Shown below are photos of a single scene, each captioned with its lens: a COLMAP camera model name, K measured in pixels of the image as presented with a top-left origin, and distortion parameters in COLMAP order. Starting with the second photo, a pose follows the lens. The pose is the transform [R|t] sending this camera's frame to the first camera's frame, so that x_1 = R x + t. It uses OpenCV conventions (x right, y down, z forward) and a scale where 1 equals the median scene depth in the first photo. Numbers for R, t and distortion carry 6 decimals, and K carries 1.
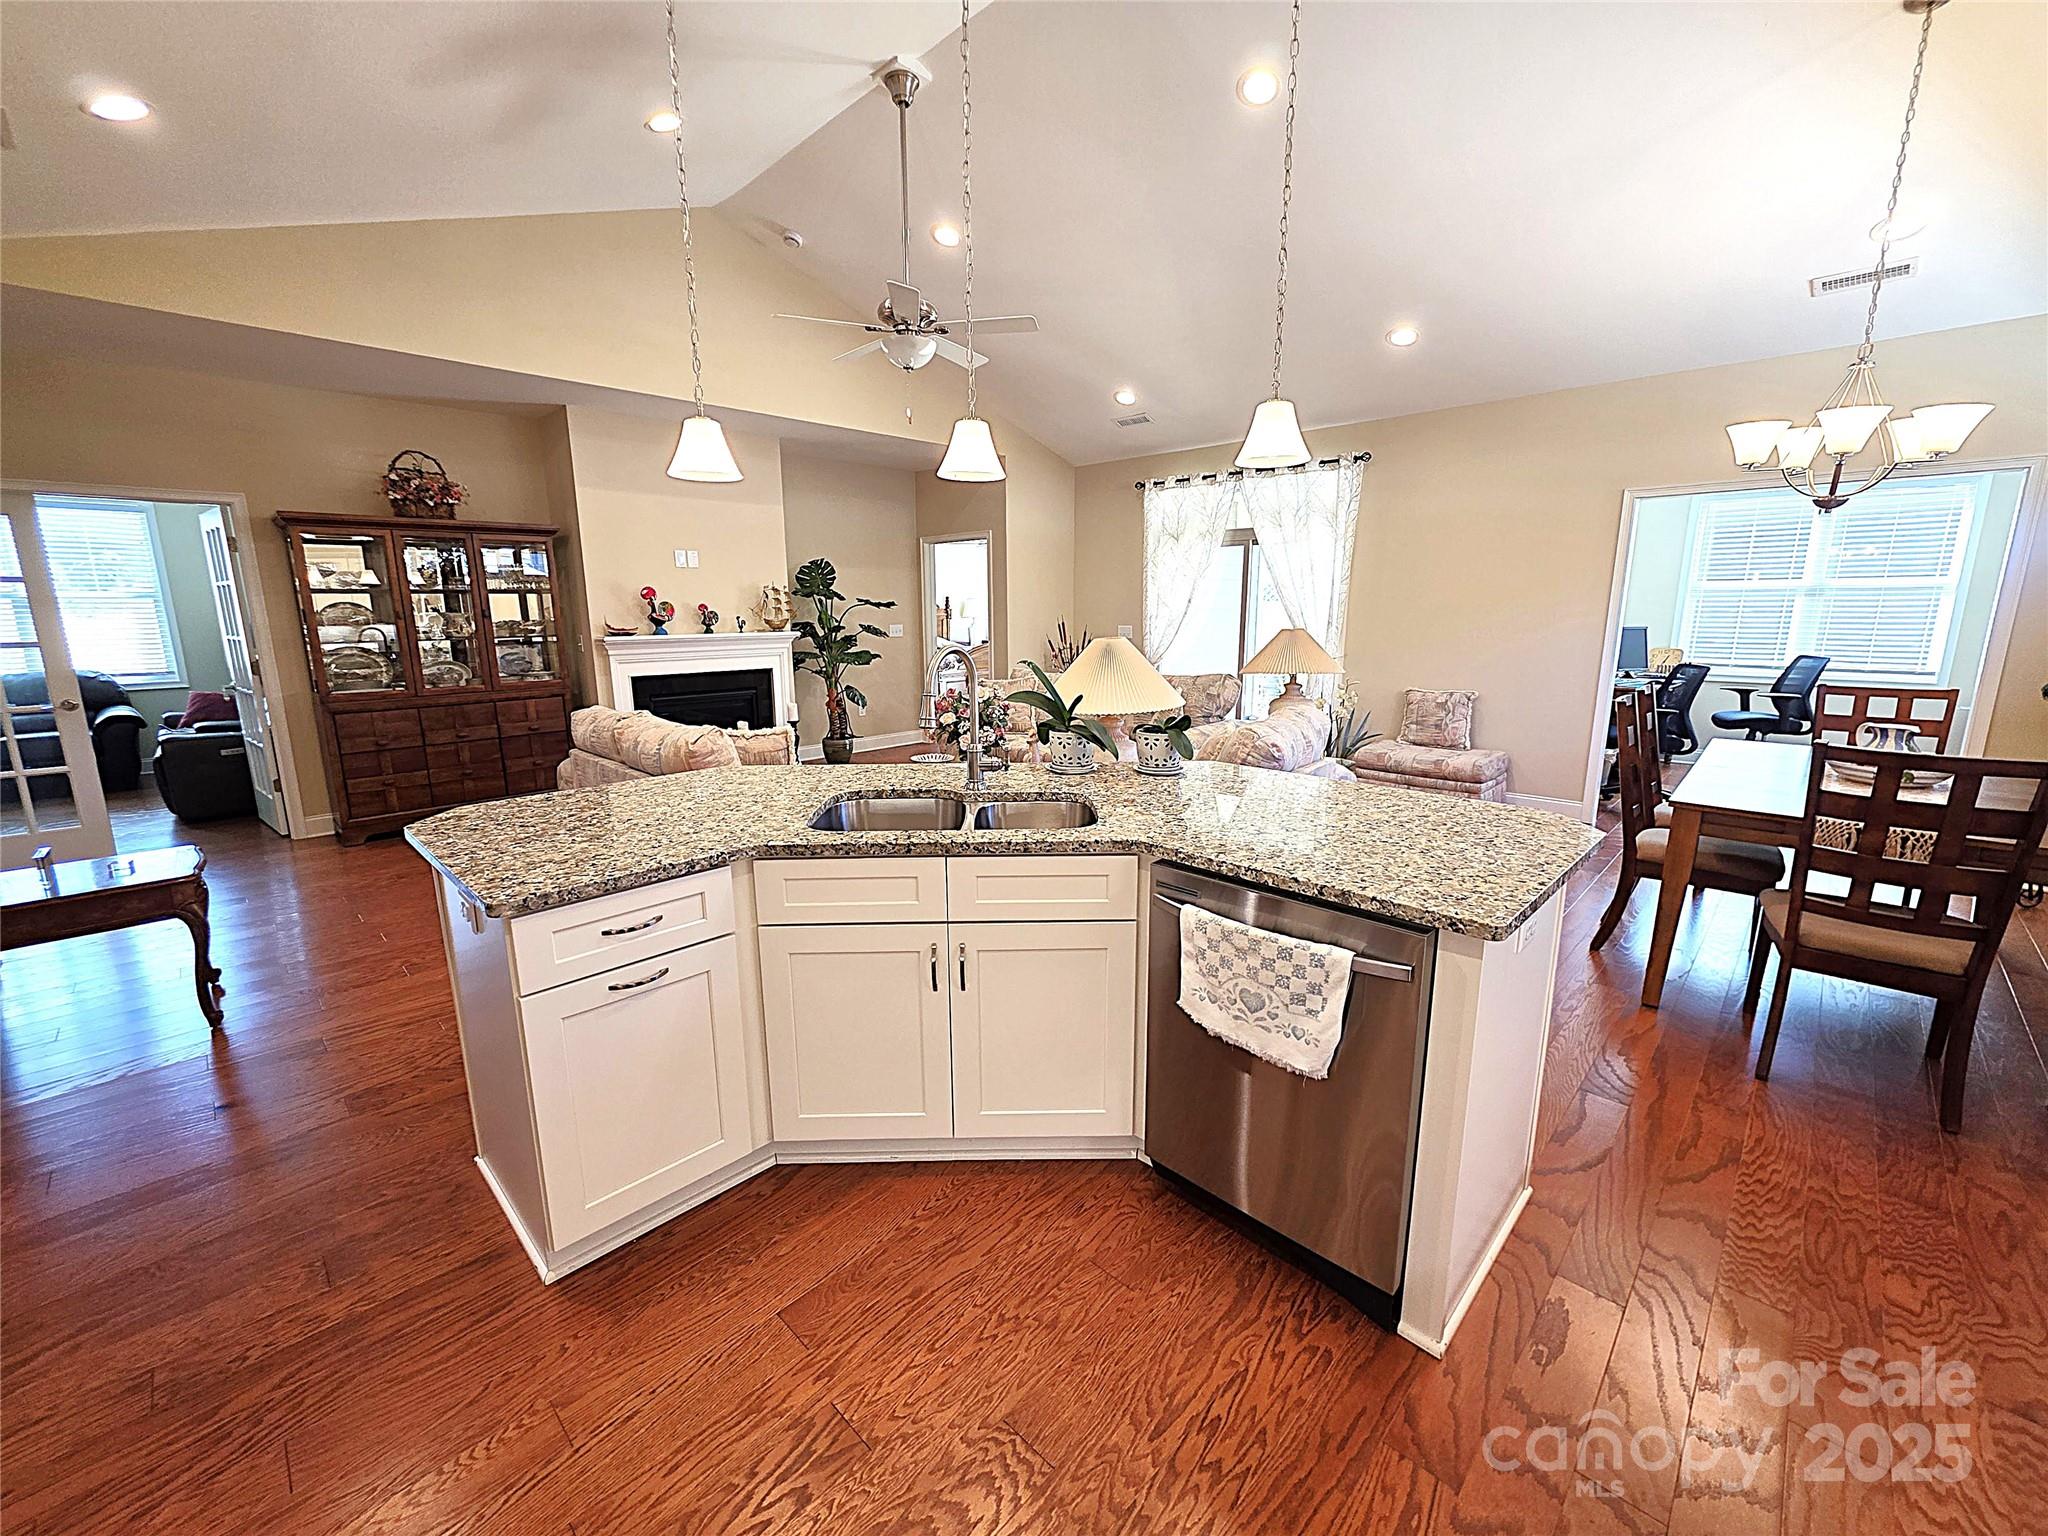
lens RADIAL K [[818.9, 0, 1026.4], [0, 818.9, 763.8], [0, 0, 1]] dist [-0.000100, 0.000791]
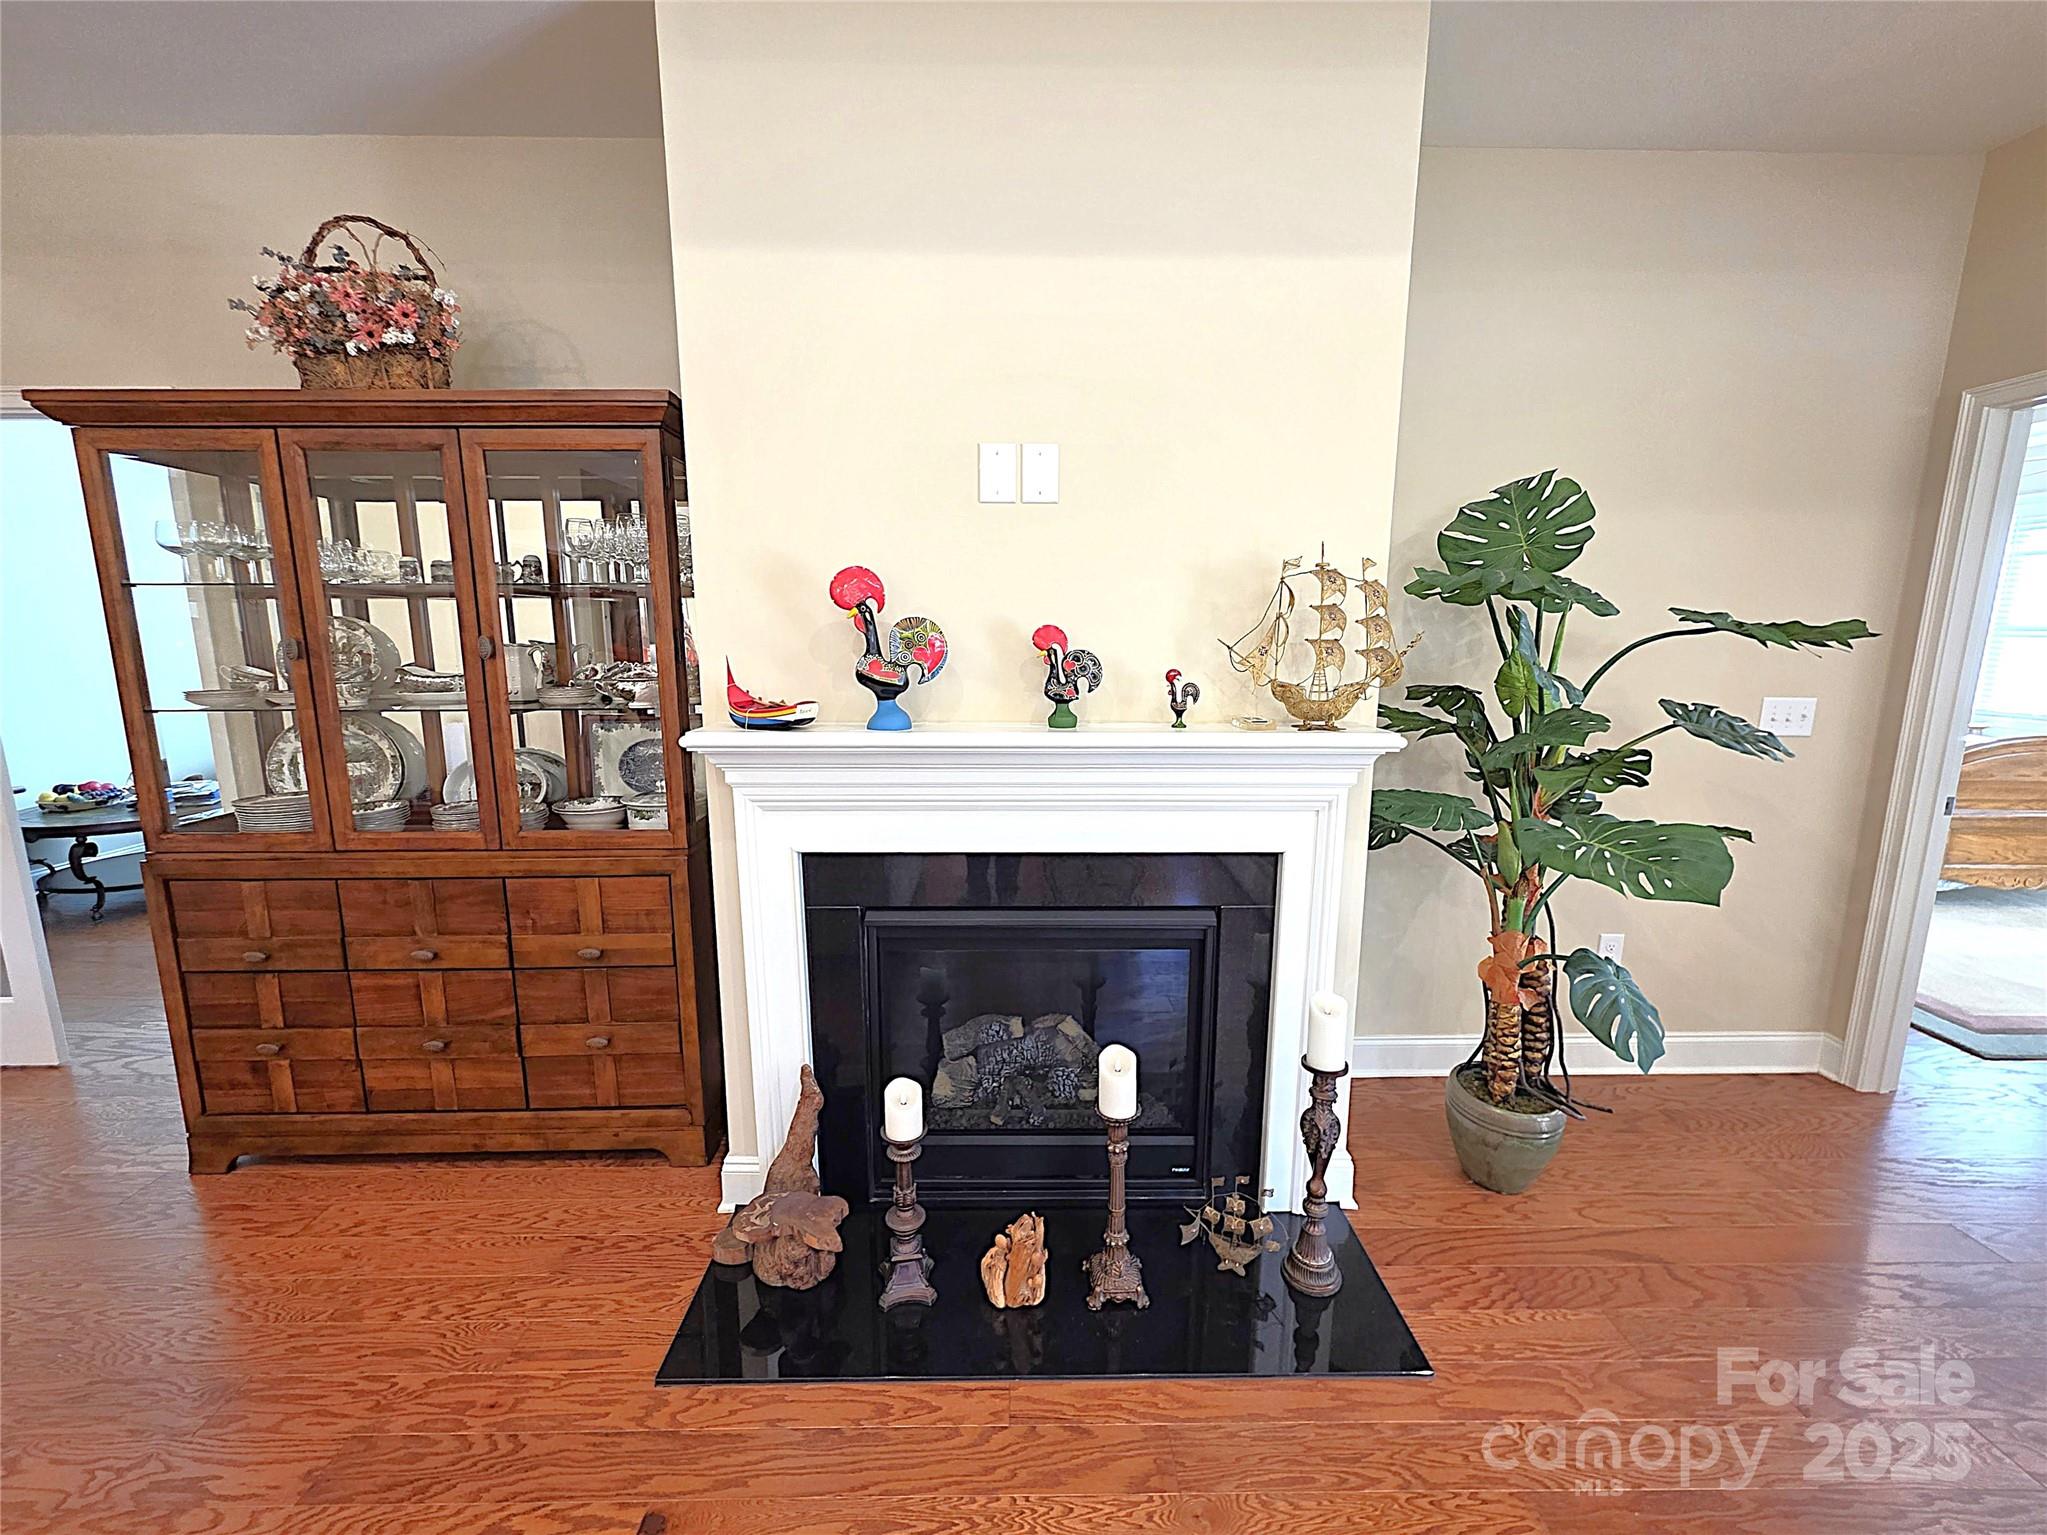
lens RADIAL K [[818.5, 0, 1027.2], [0, 818.5, 767.4], [0, 0, 1]] dist [-0.000100, 0.000791]
pose [[0.705300, 0.128327, -0.697197, -0.178943], [-0.140885, 0.989235, 0.039558, -0.144651], [0.694769, 0.070324, 0.715787, 0.733108]]
